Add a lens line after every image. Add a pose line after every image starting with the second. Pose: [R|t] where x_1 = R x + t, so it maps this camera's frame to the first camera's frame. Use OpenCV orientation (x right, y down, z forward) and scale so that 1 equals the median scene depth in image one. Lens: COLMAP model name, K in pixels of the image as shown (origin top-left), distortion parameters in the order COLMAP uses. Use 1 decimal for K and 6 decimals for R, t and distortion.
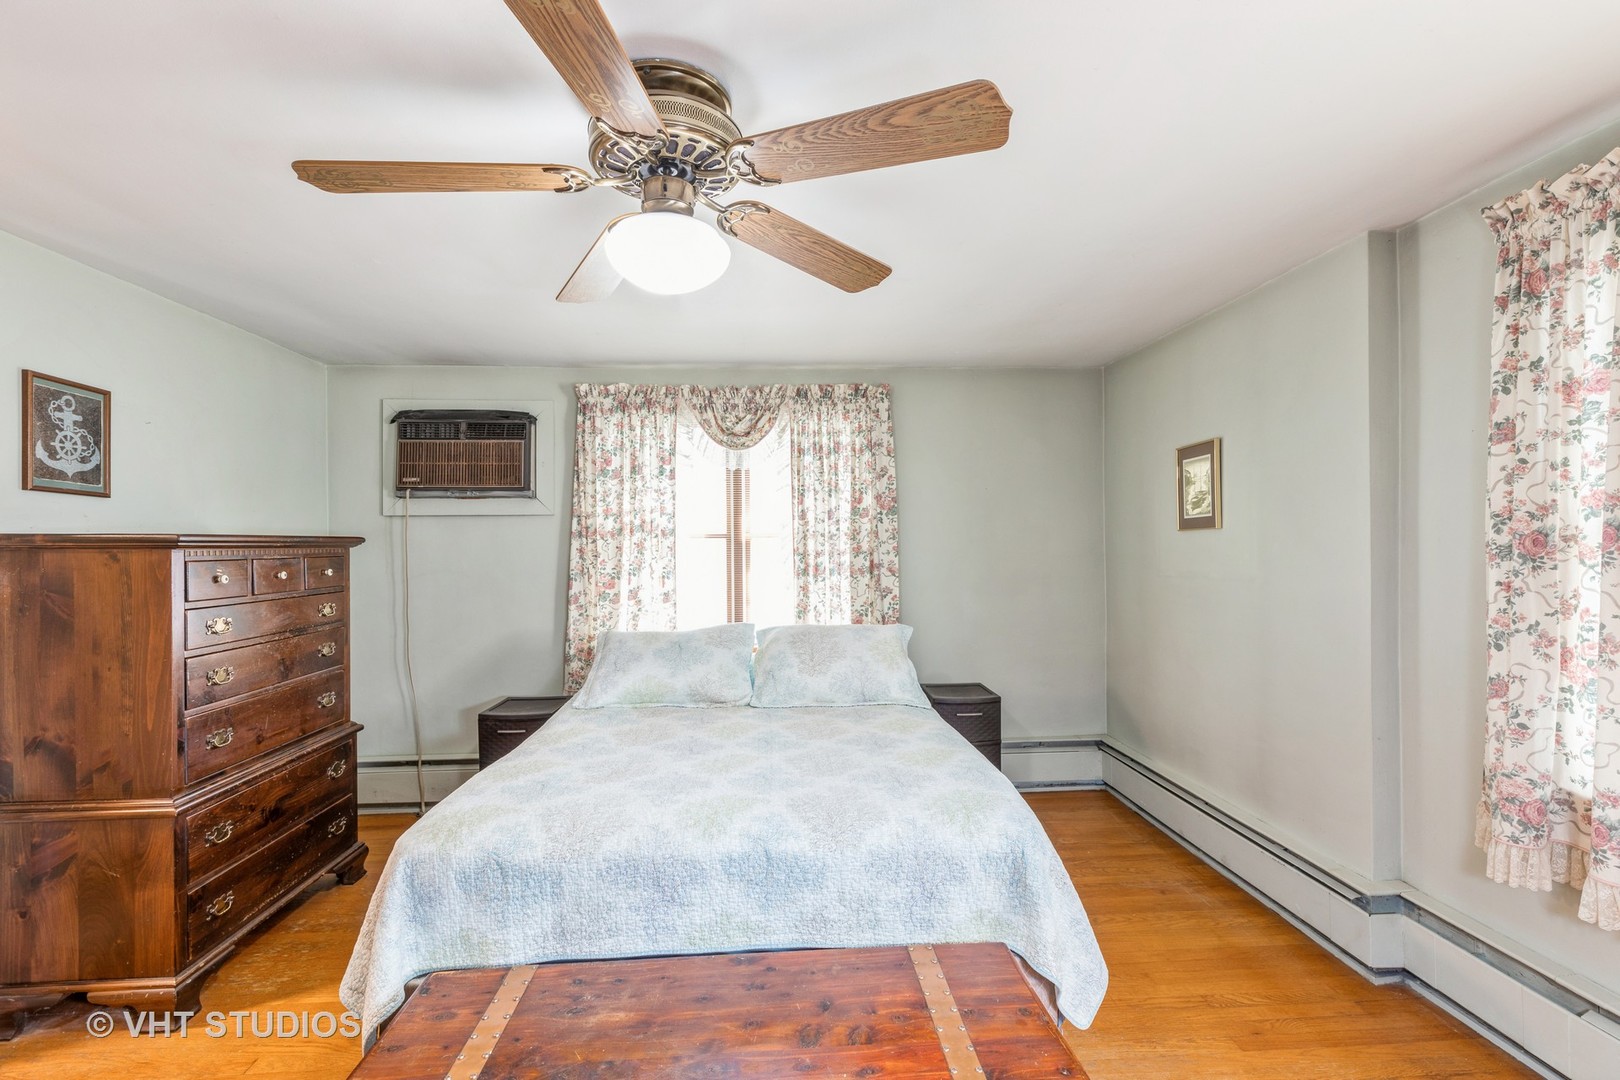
lens RADIAL K [[727.3, 0, 806.9], [0, 727.3, 546.2], [0, 0, 1]] dist [0.007298, 0.000051]
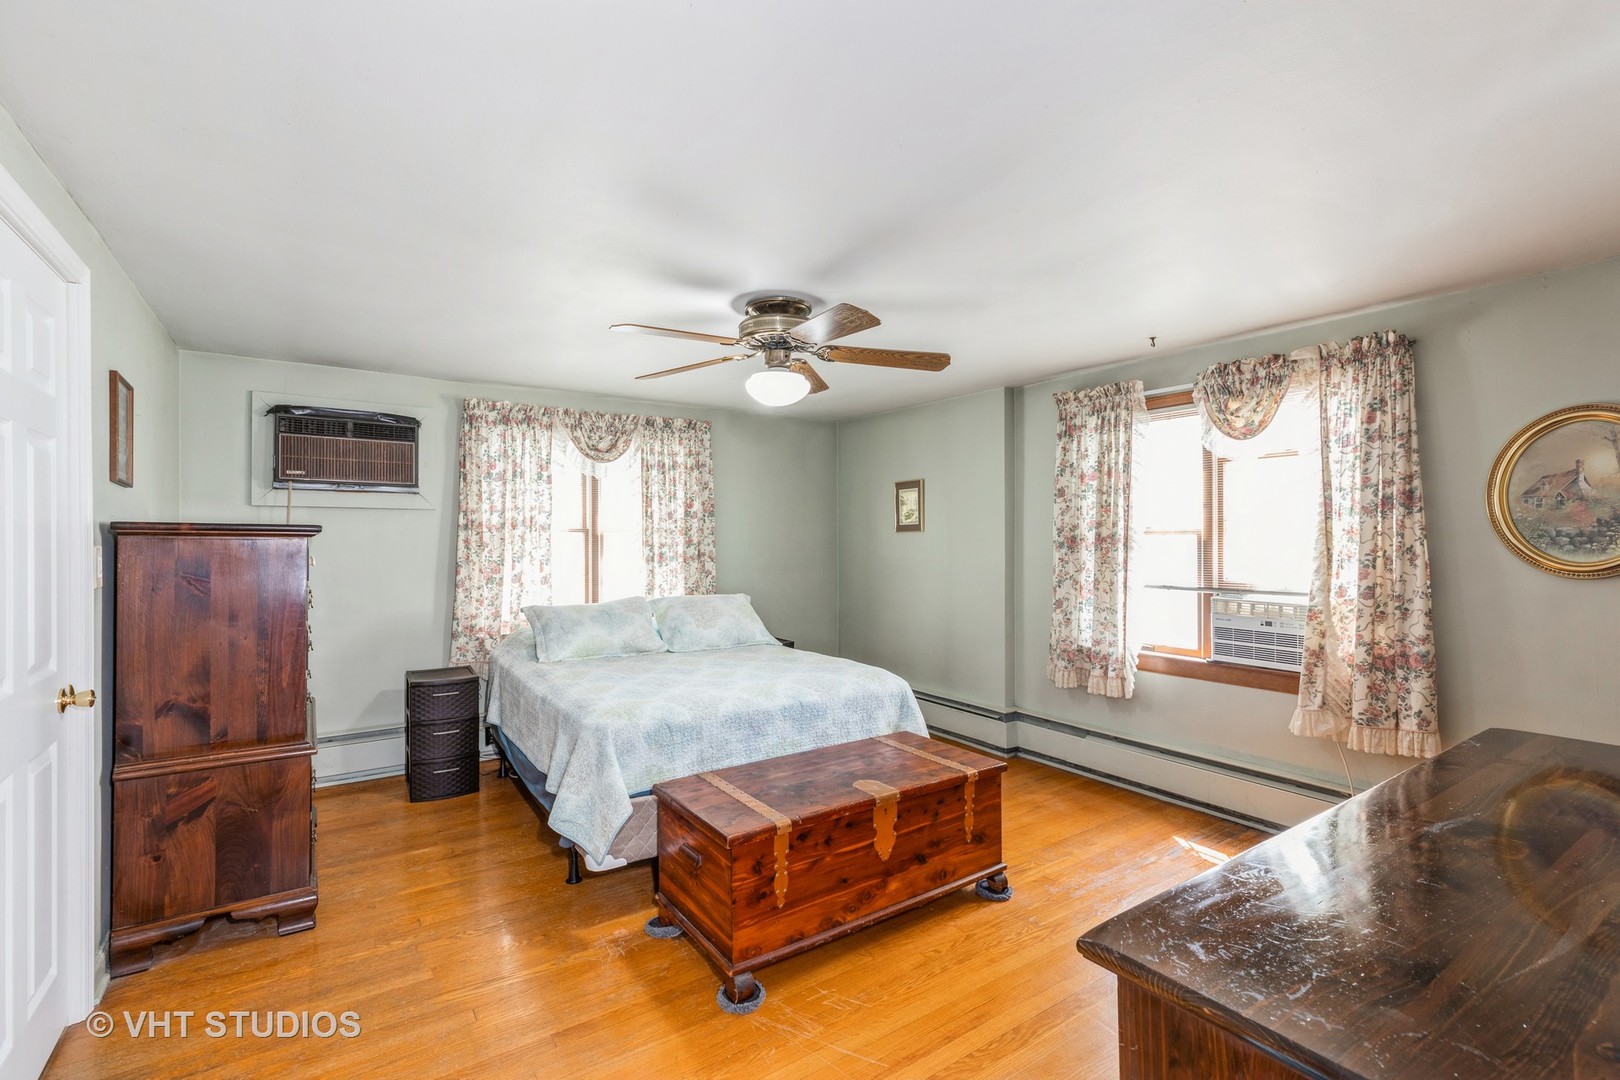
lens RADIAL K [[717.4, 0, 806.0], [0, 717.4, 533.8], [0, 0, 1]] dist [0.006185, 0.000311]
pose [[0.861324, 0.013542, 0.507876, -0.426782], [-0.008773, 0.999892, -0.011784, 0.002871], [-0.507981, 0.005694, 0.861349, -0.259032]]
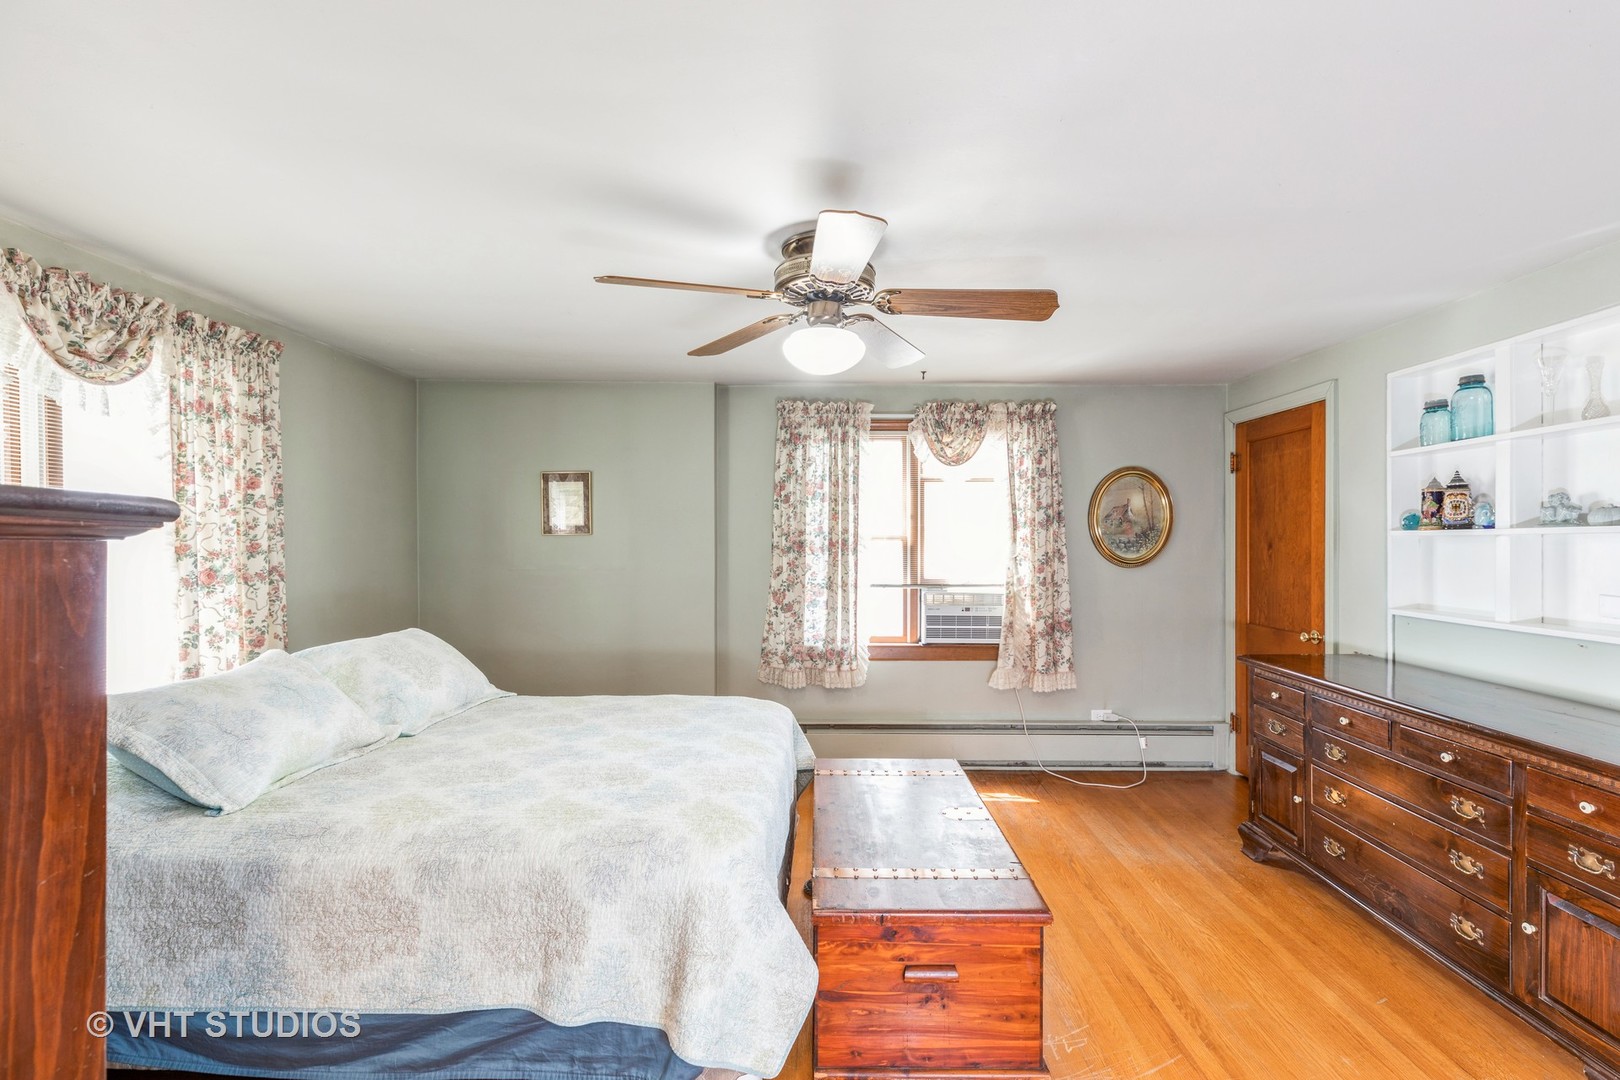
lens RADIAL K [[727.3, 0, 806.9], [0, 727.3, 546.2], [0, 0, 1]] dist [0.007298, 0.000051]
pose [[0.080555, 0.005196, 0.996737, -0.663112], [-0.004202, 0.999979, -0.004874, 0.003335], [-0.996741, -0.003796, 0.080575, 0.362600]]
